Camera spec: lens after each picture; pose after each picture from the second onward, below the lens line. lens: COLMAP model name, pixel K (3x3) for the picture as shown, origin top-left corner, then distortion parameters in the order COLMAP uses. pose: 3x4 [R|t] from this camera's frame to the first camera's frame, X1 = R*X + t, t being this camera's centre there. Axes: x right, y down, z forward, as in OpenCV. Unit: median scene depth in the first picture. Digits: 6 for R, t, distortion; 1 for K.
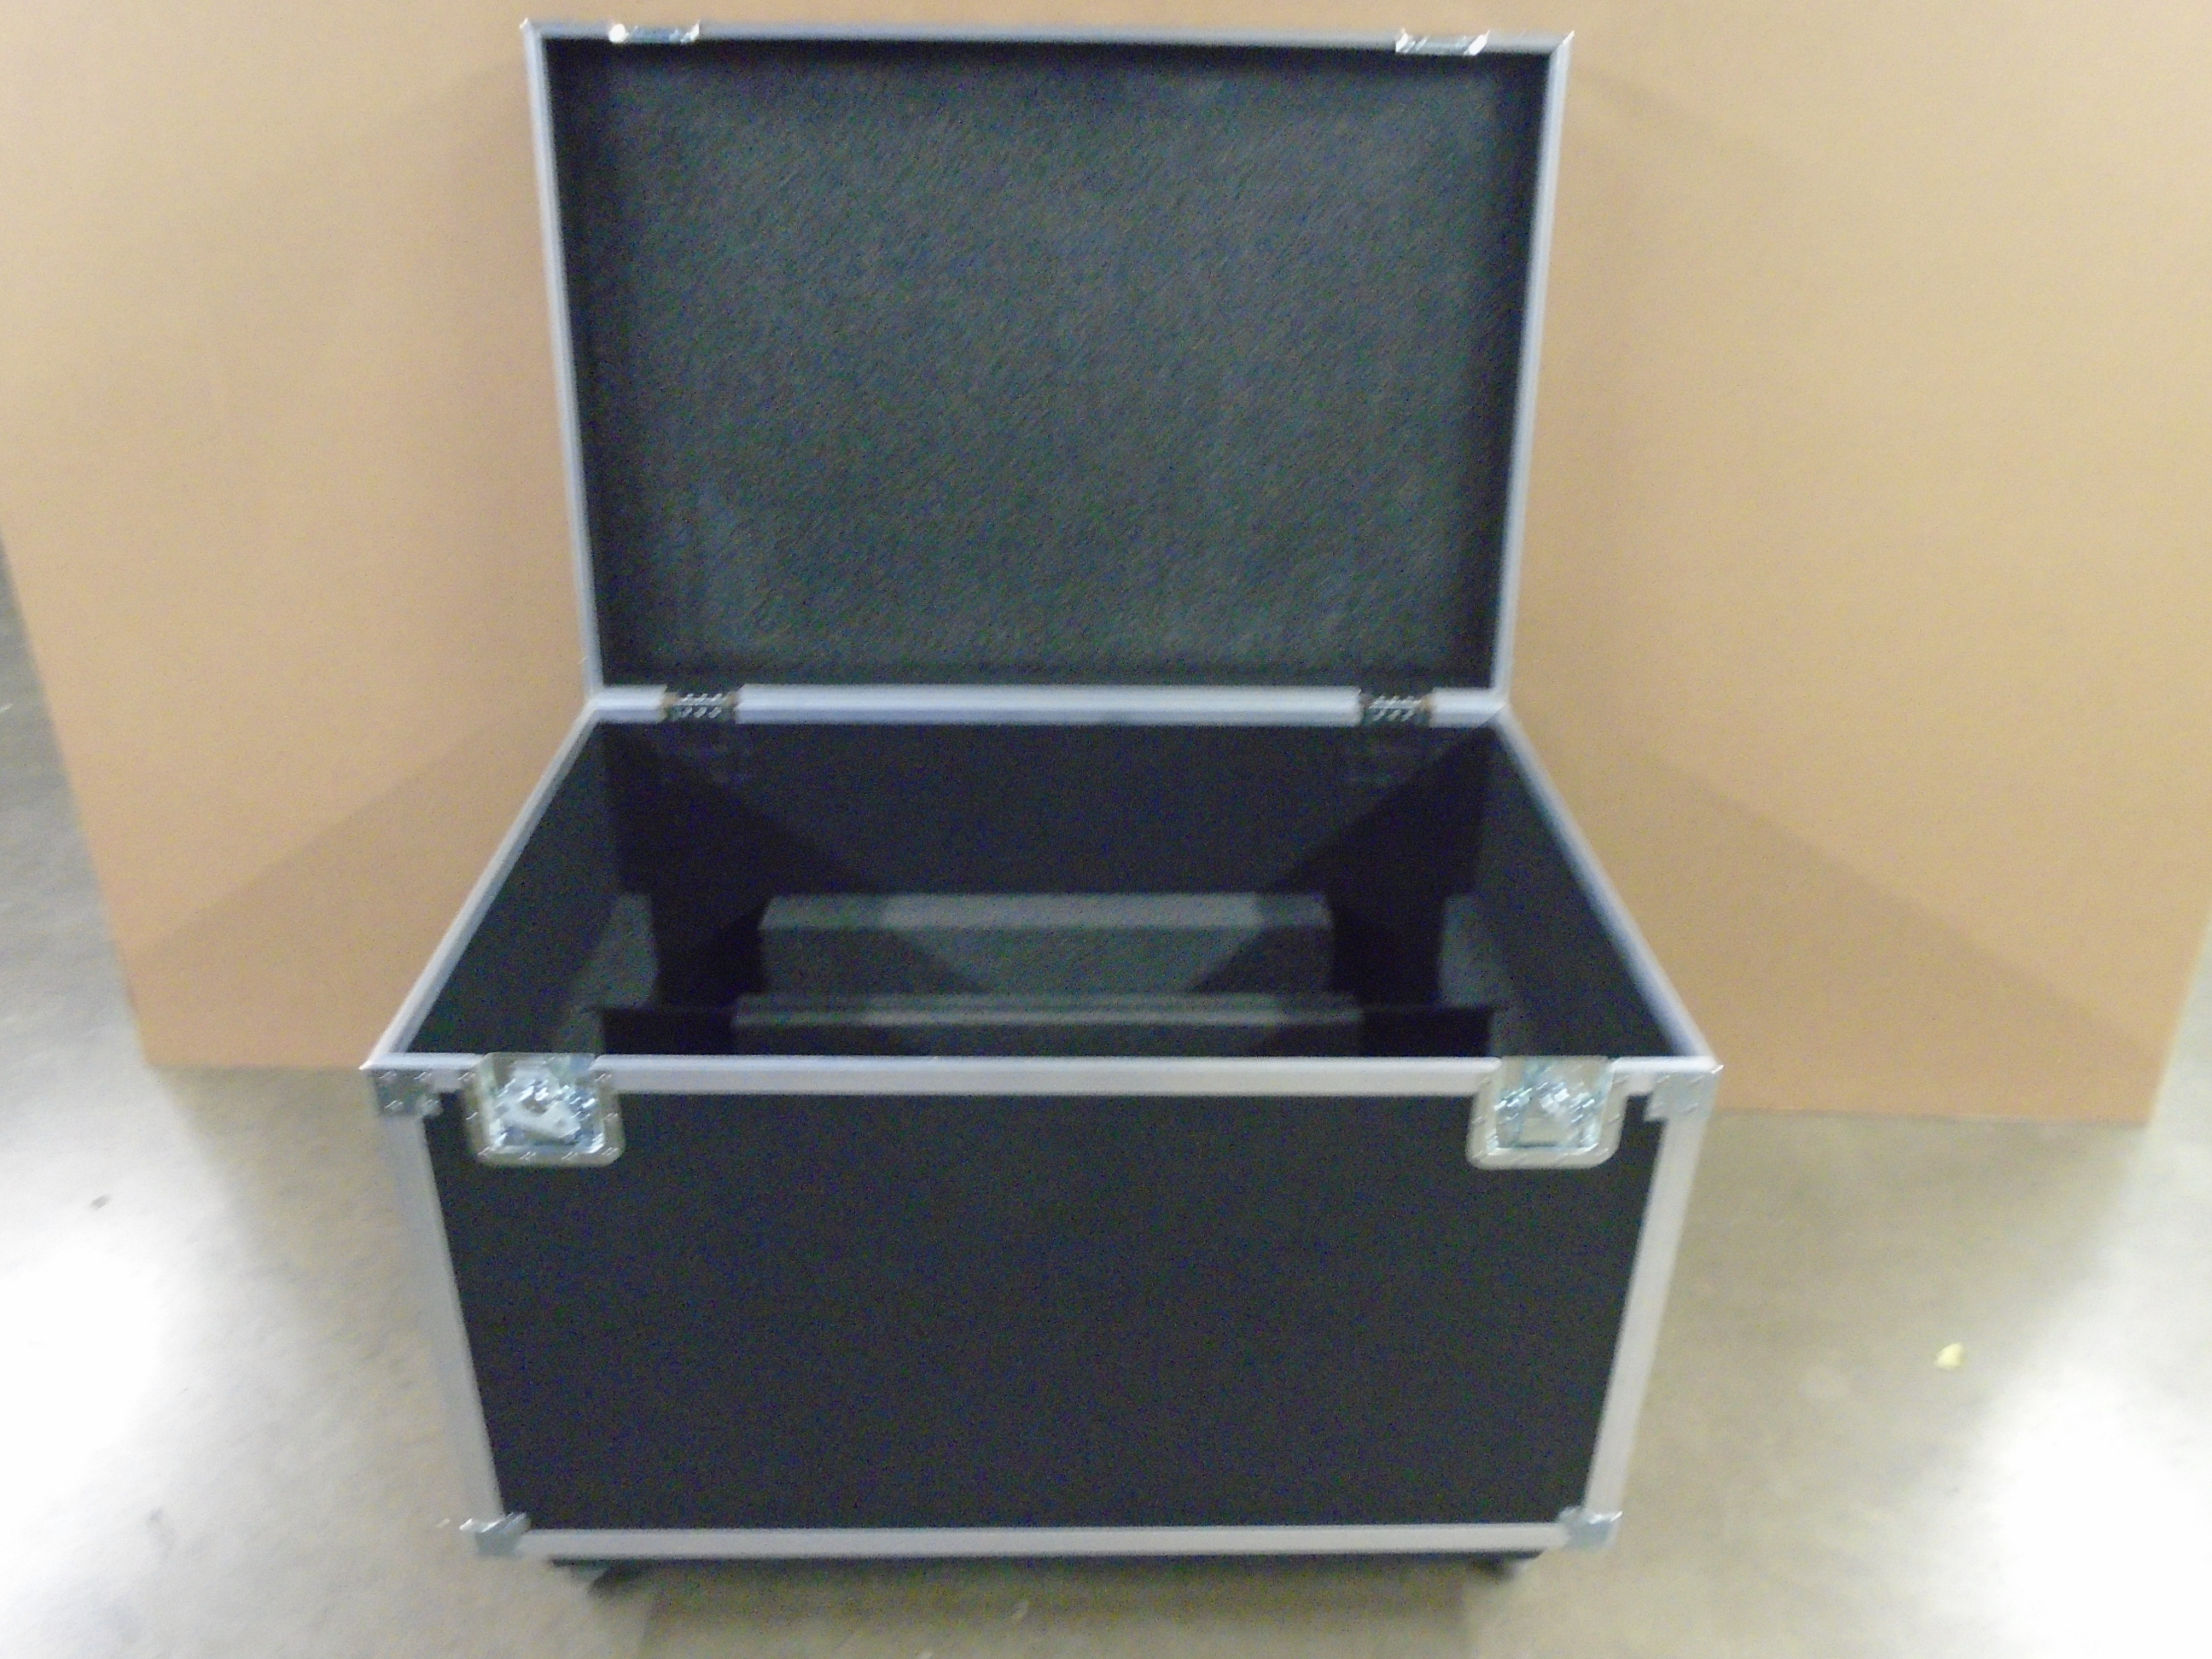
lens RADIAL K [[1709.7, 0, 1098.7], [0, 1709.7, 823.1], [0, 0, 1]] dist [-0.007006, 0.001592]
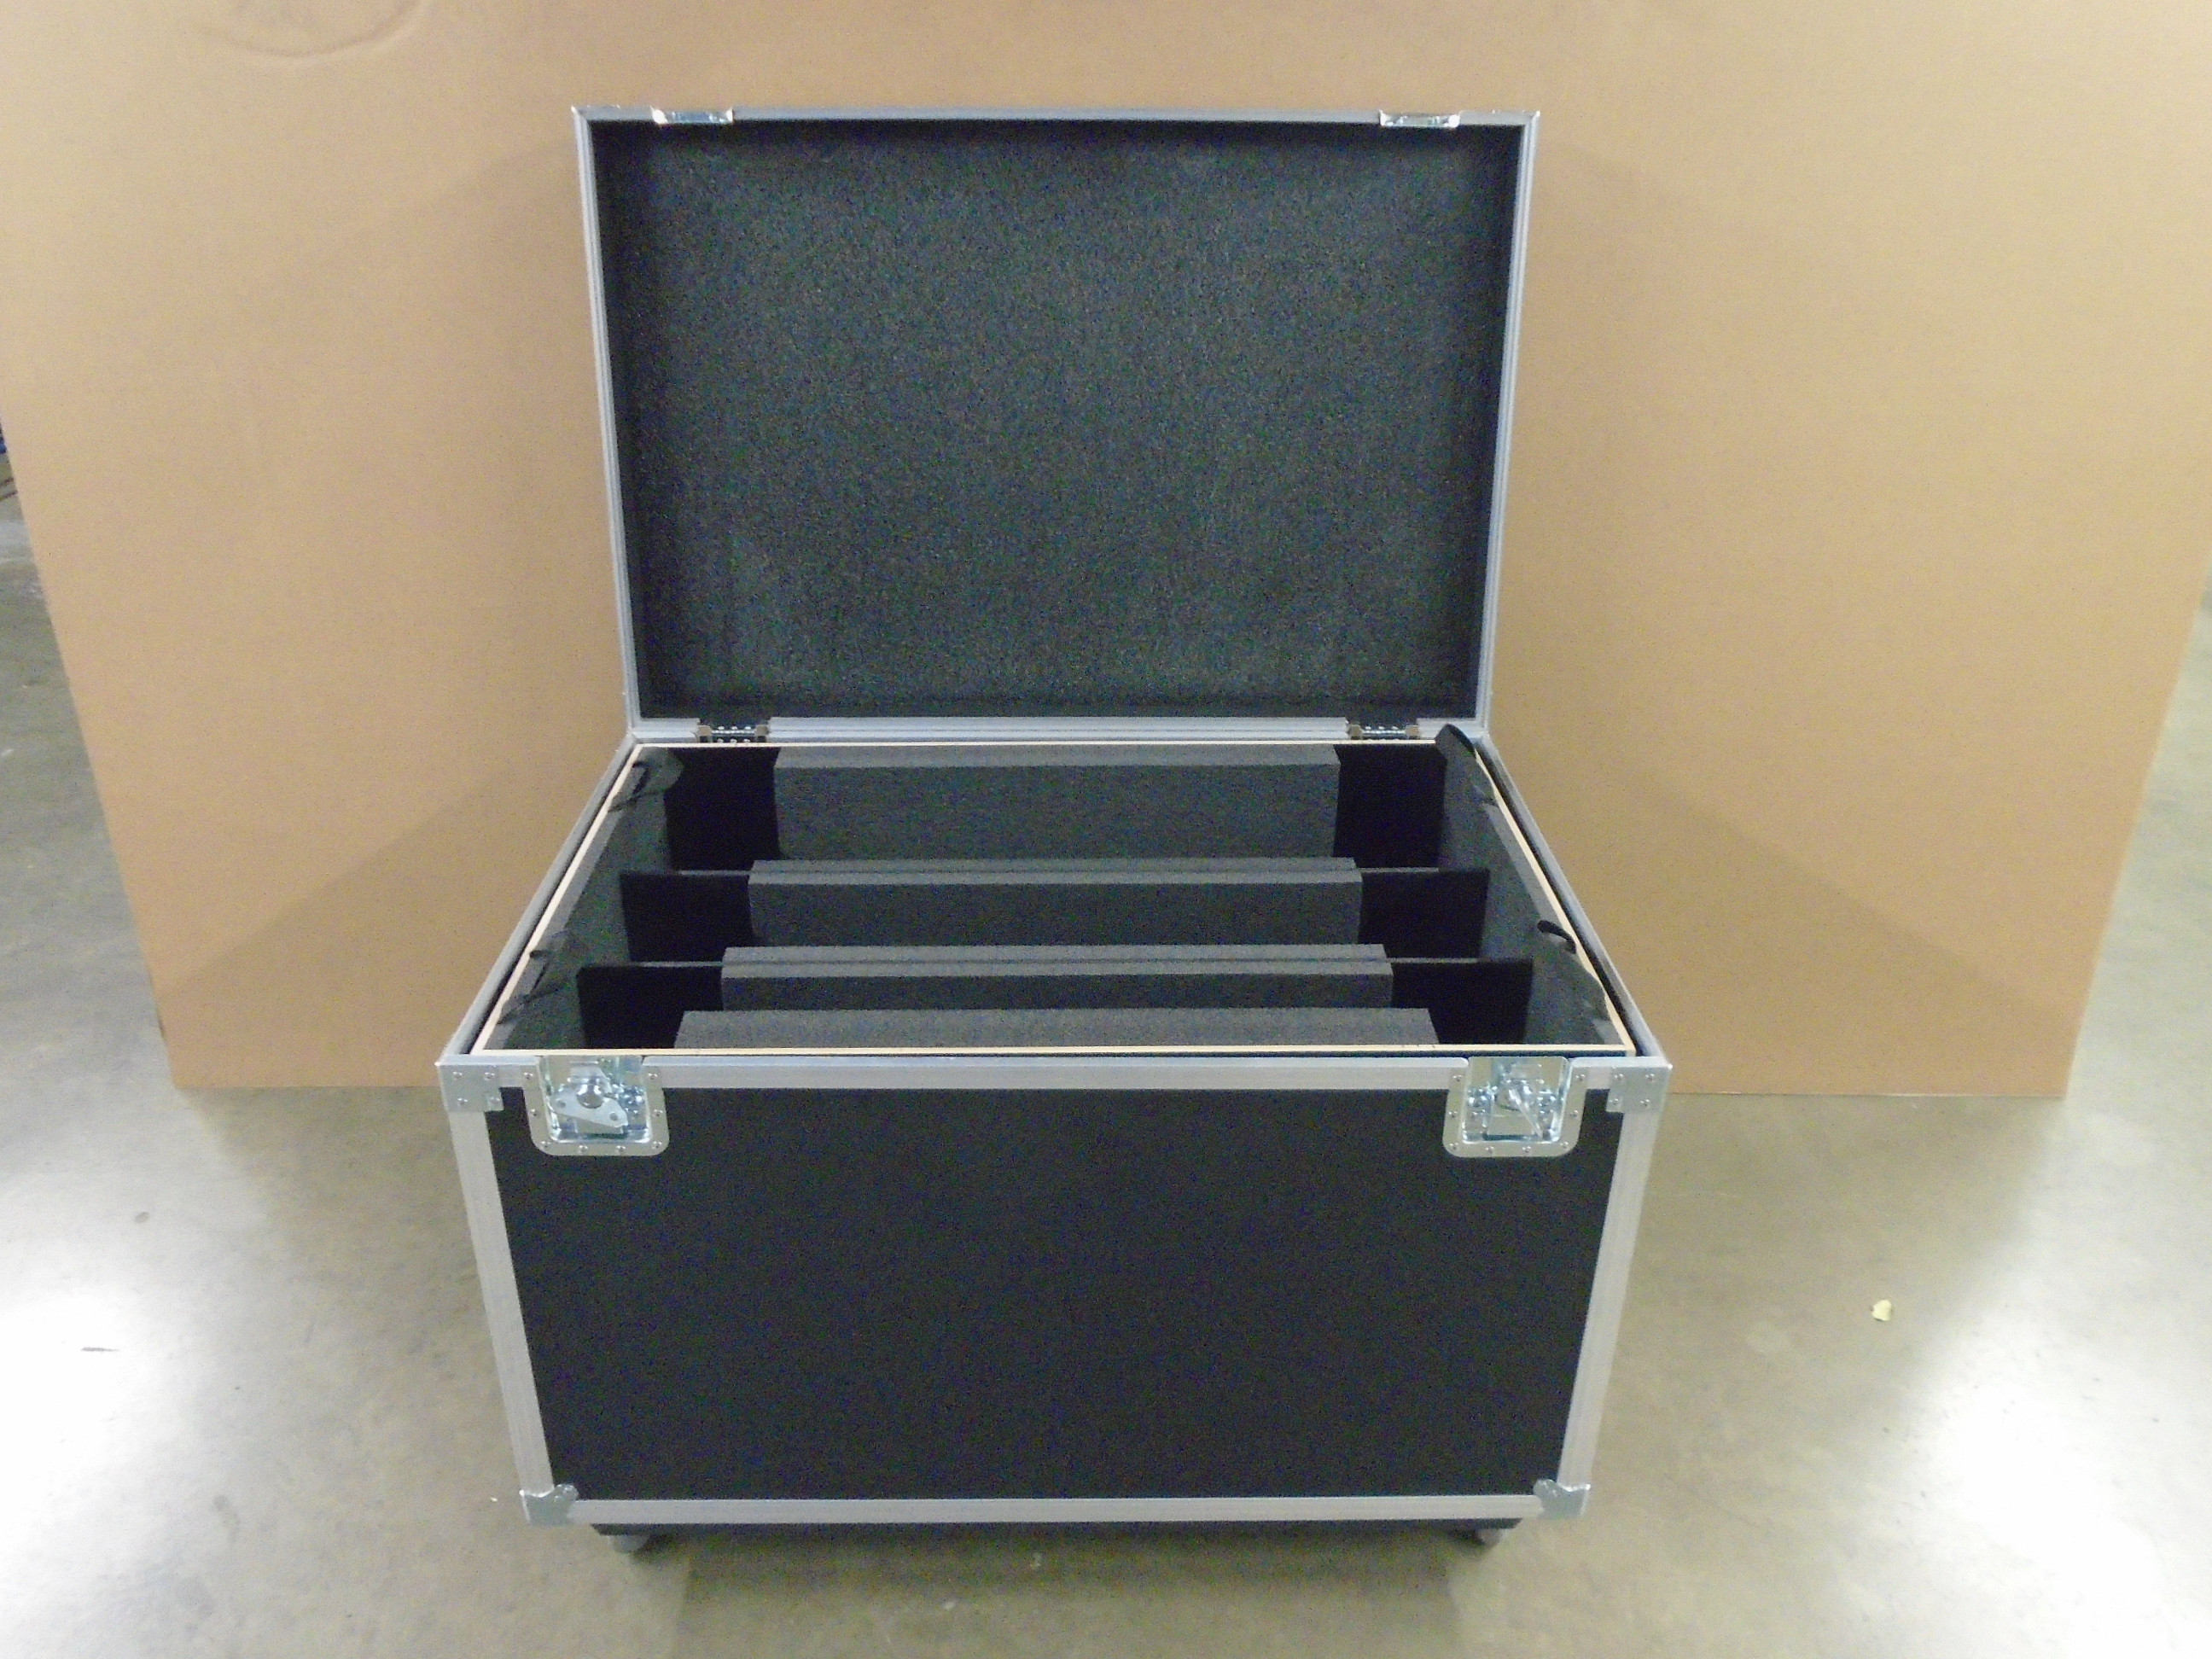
lens RADIAL K [[1709.7, 0, 1098.7], [0, 1709.7, 823.1], [0, 0, 1]] dist [-0.007006, 0.001592]
pose [[0.999962, -0.003331, -0.008017, 0.004898], [0.003205, 0.999871, -0.015722, 0.003638], [0.008069, 0.015696, 0.999844, -0.071764]]
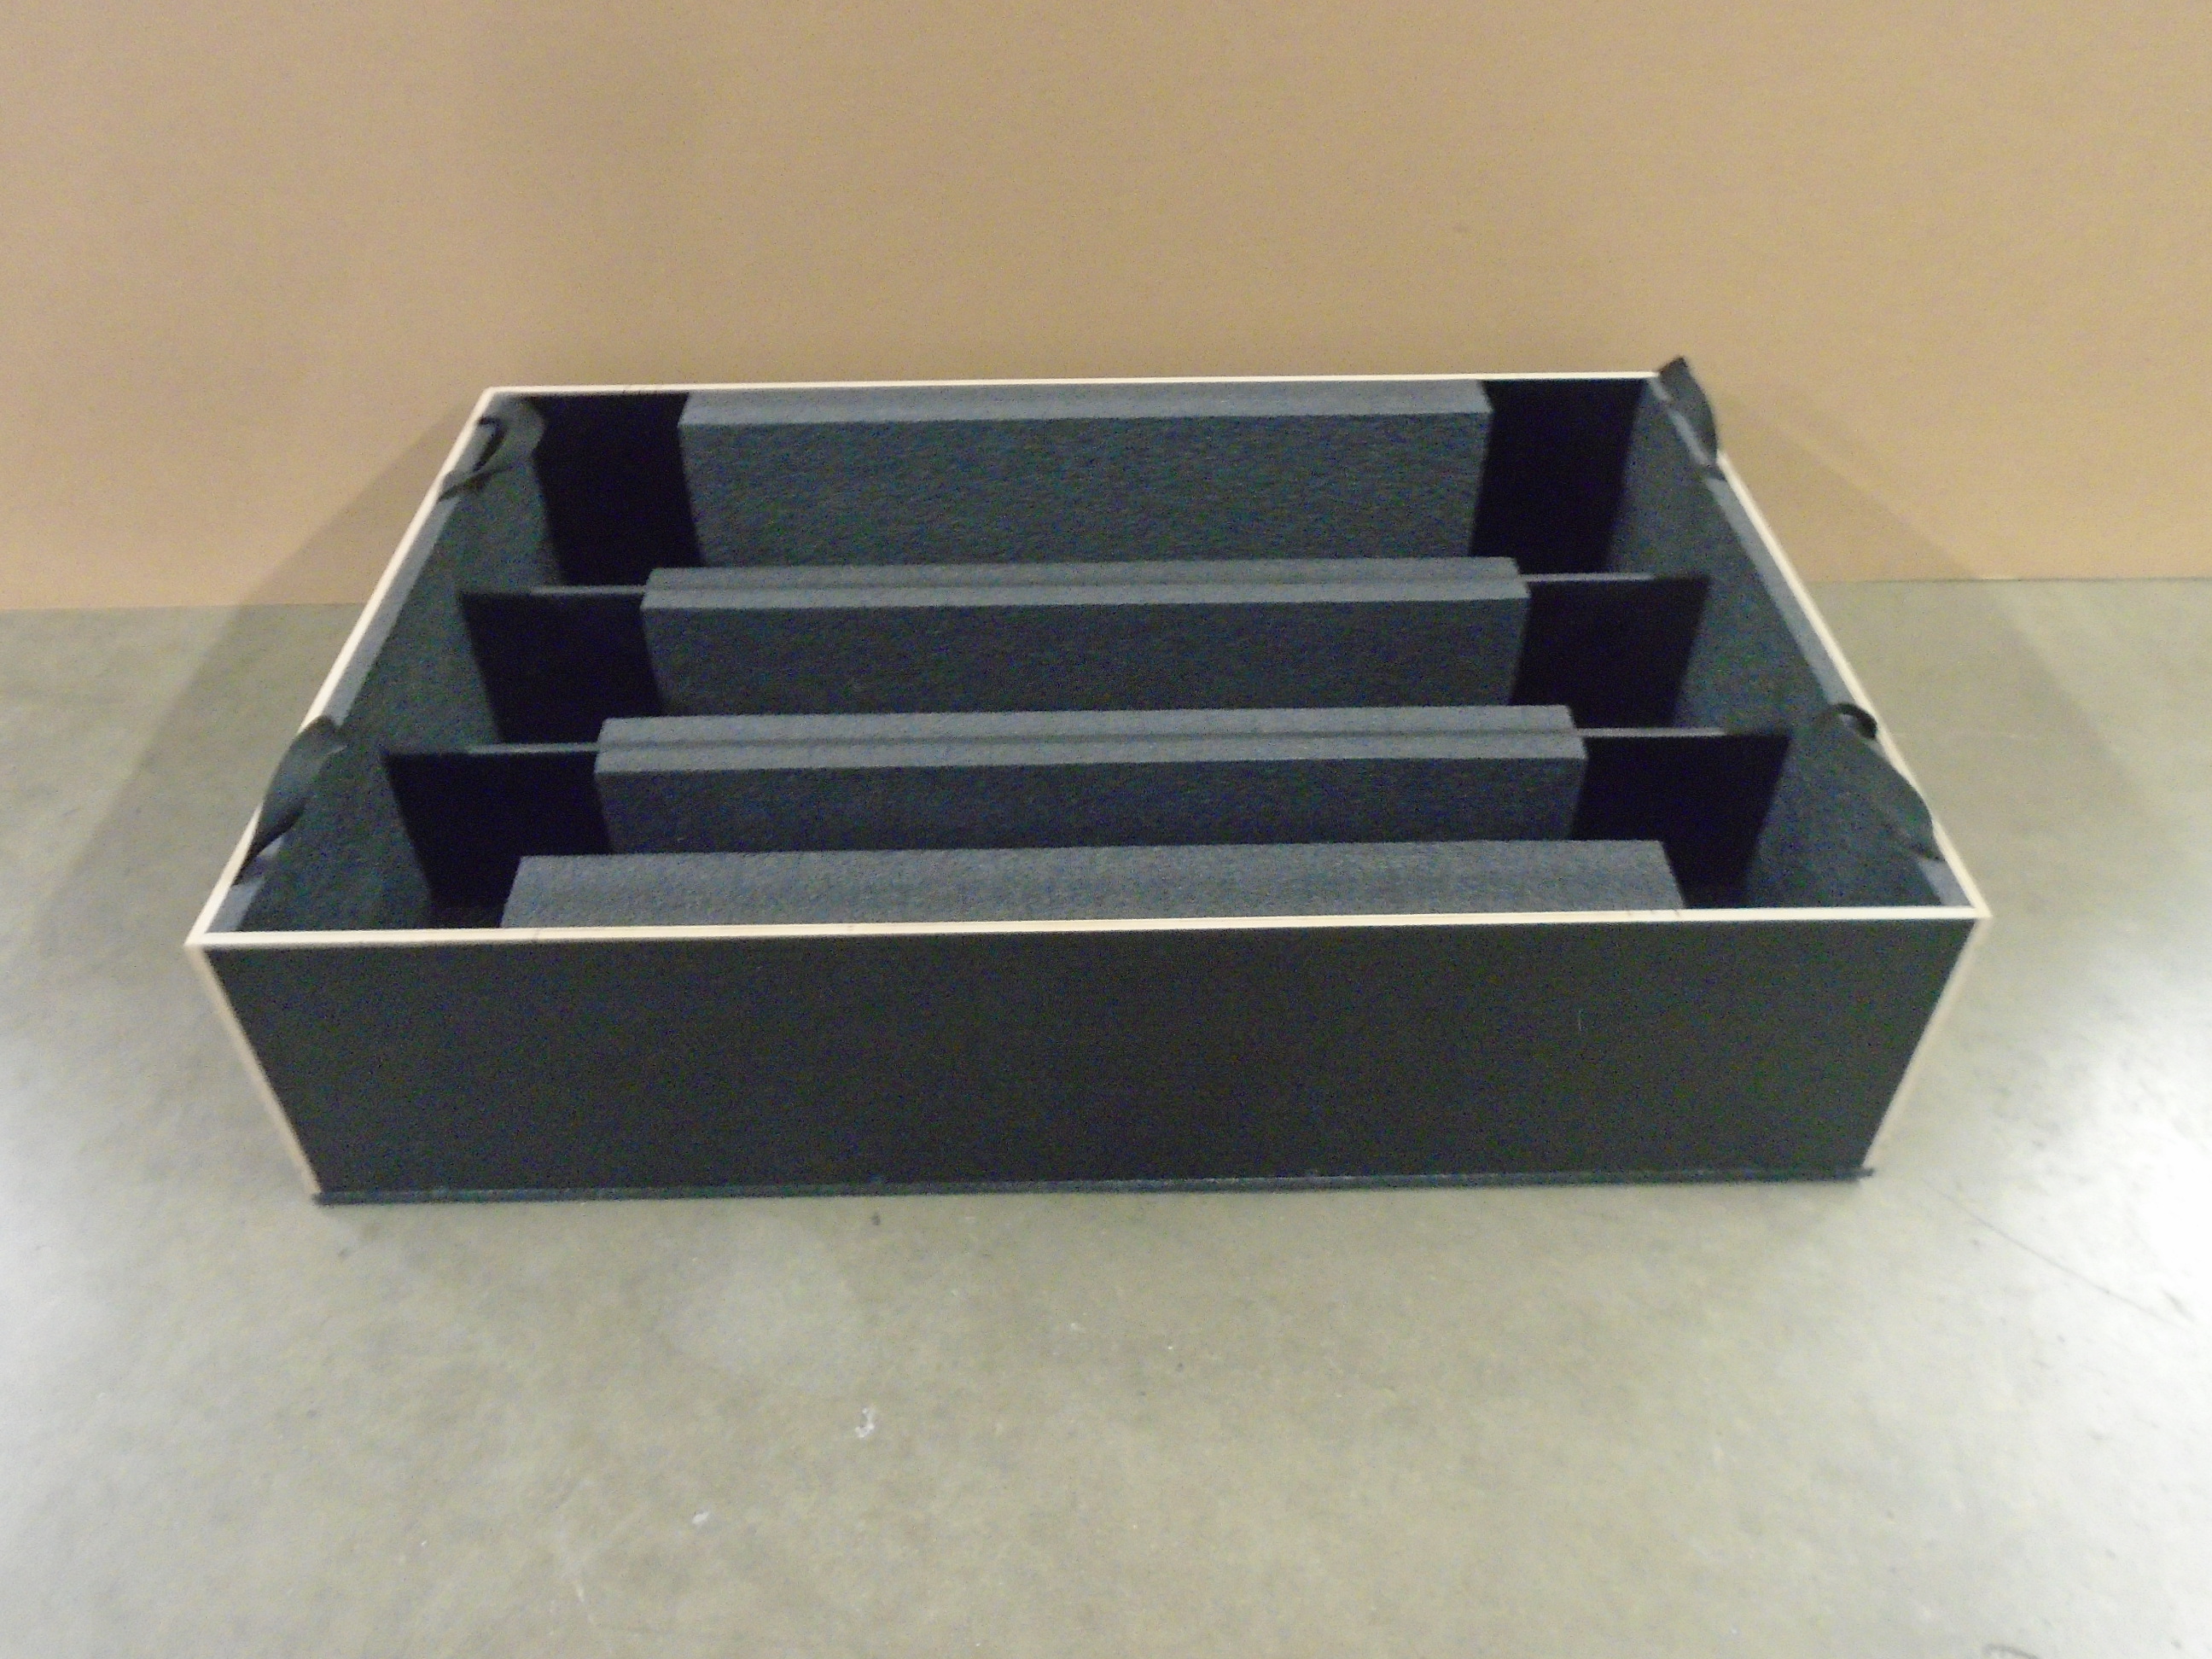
lens RADIAL K [[1709.7, 0, 1098.7], [0, 1709.7, 823.1], [0, 0, 1]] dist [-0.007006, 0.001592]
pose [[0.999746, -0.004246, -0.022149, -0.008344], [0.009355, 0.971709, 0.235994, -0.054623], [0.020521, -0.236141, 0.971502, 0.238472]]
